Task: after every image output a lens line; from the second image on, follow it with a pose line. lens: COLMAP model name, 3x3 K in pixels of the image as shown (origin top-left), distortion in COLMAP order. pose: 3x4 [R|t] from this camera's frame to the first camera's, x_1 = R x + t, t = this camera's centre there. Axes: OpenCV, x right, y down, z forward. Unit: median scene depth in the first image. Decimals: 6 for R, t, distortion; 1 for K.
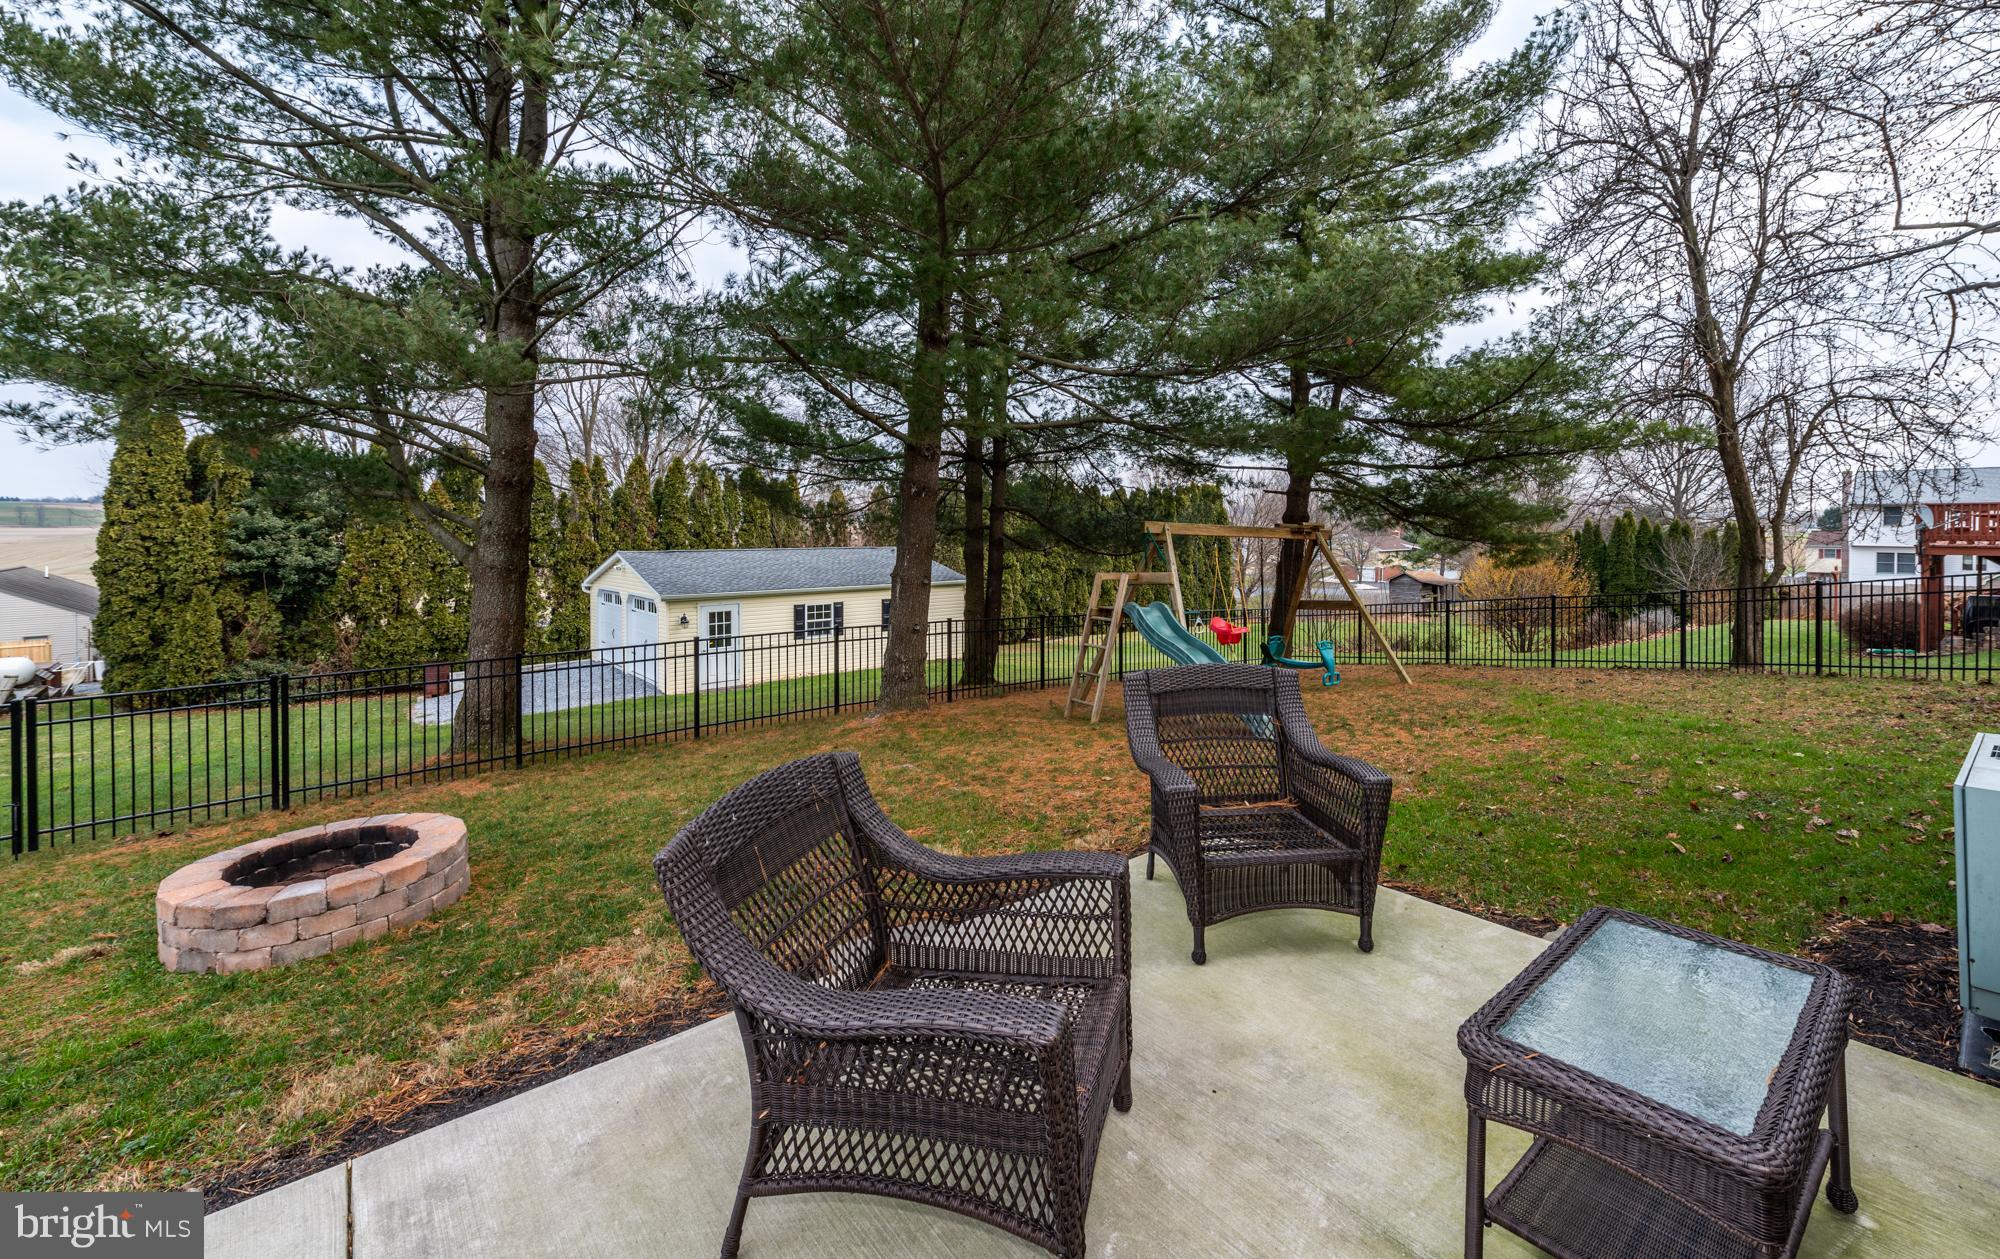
lens RADIAL K [[828.4, 0, 1069.2], [0, 828.4, 533.0], [0, 0, 1]] dist [0.000433, -0.000184]
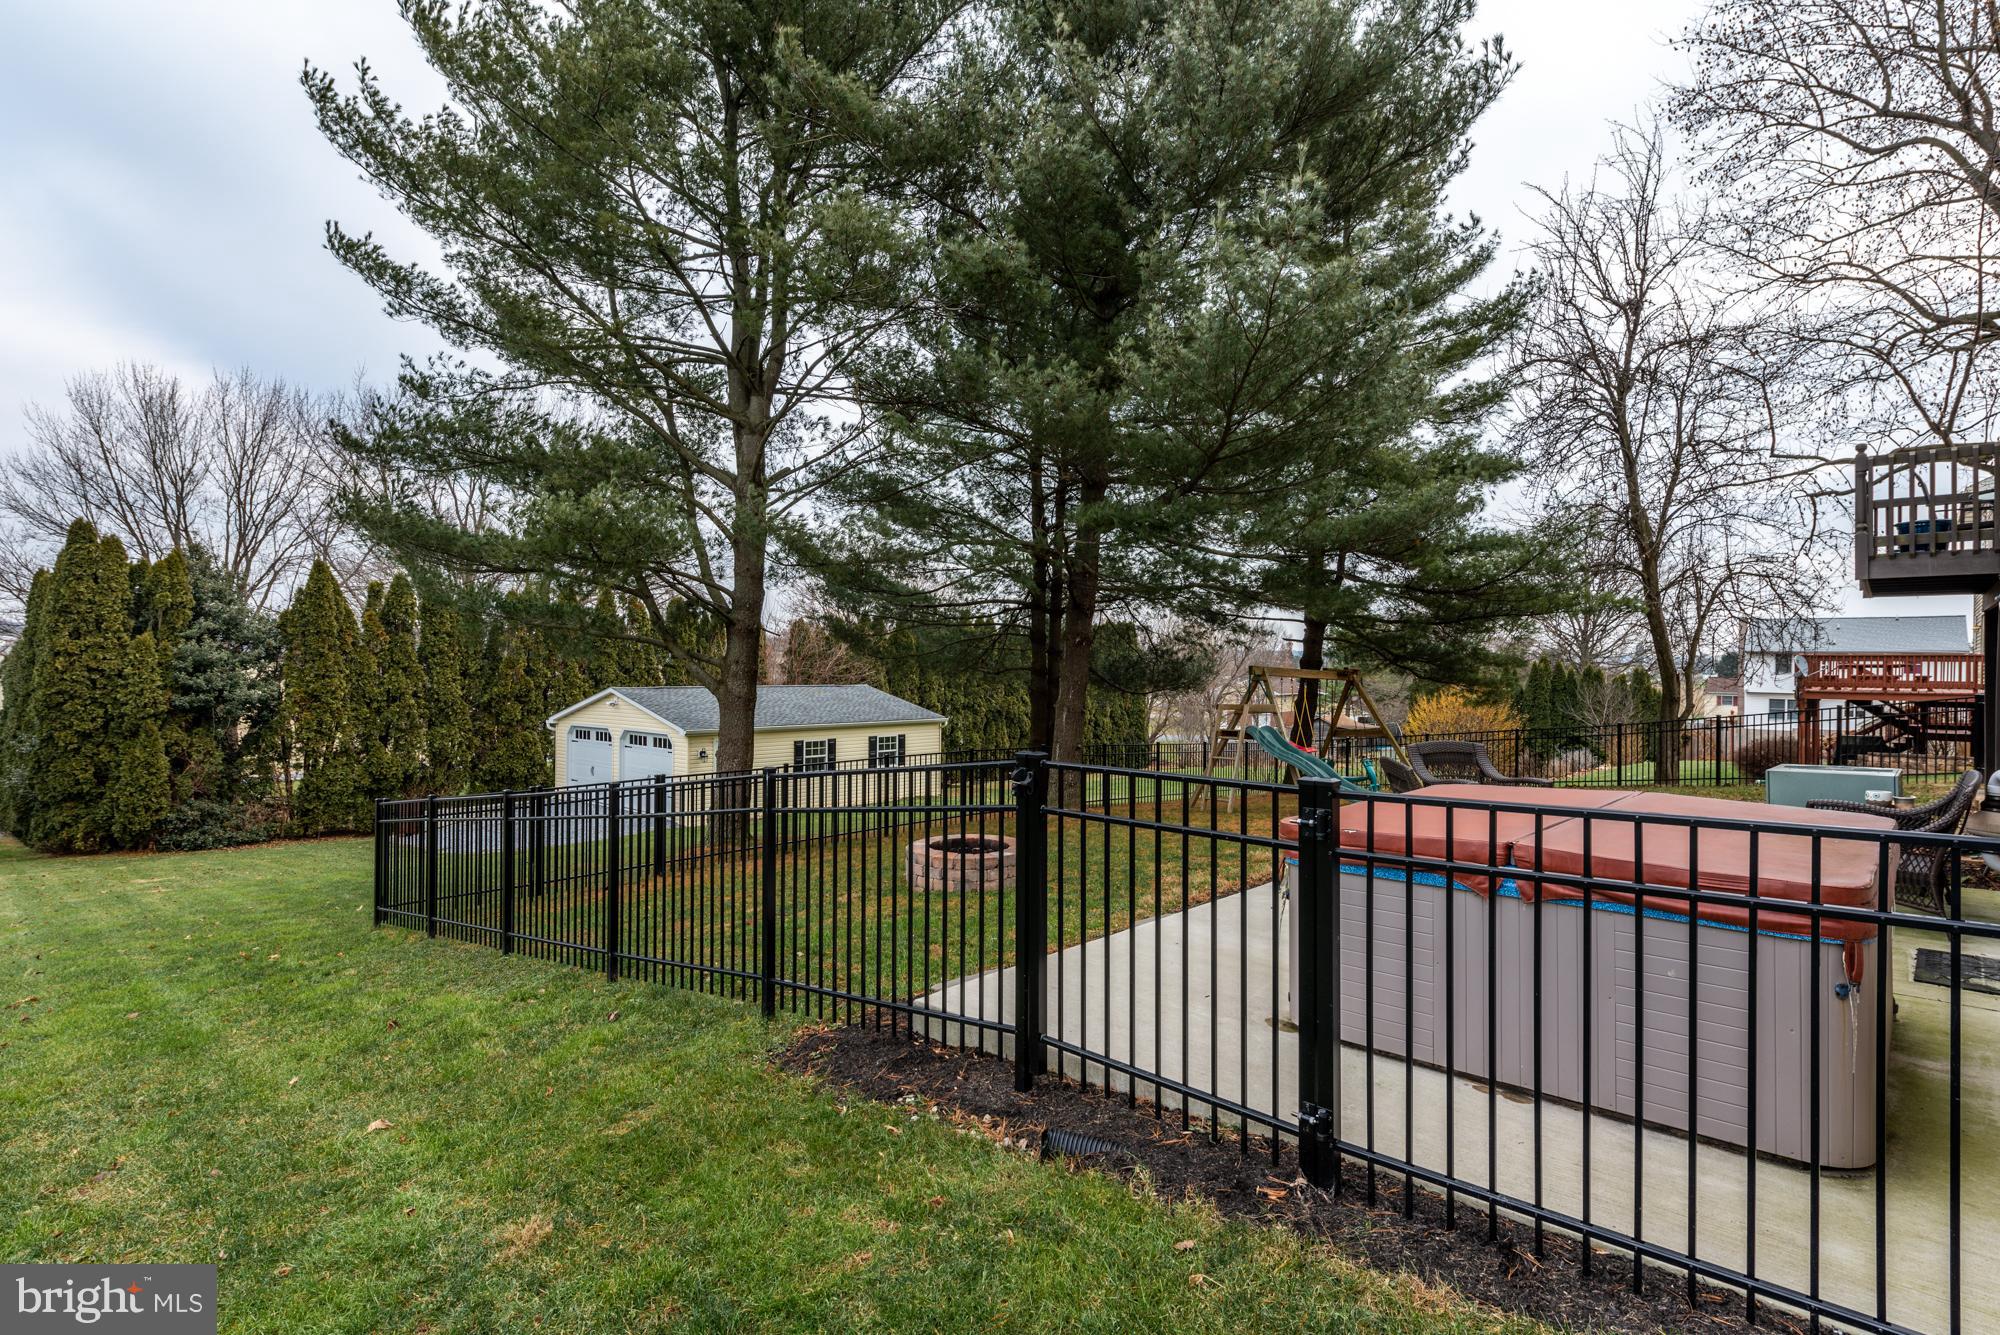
lens RADIAL K [[977.8, 0, 1001.4], [0, 977.8, 664.8], [0, 0, 1]] dist [0.003795, 0.000314]
pose [[0.994434, 0.009798, 0.104908, -0.322680], [-0.008978, 0.999925, -0.008285, 0.000931], [-0.104981, 0.007297, 0.994447, -0.352586]]
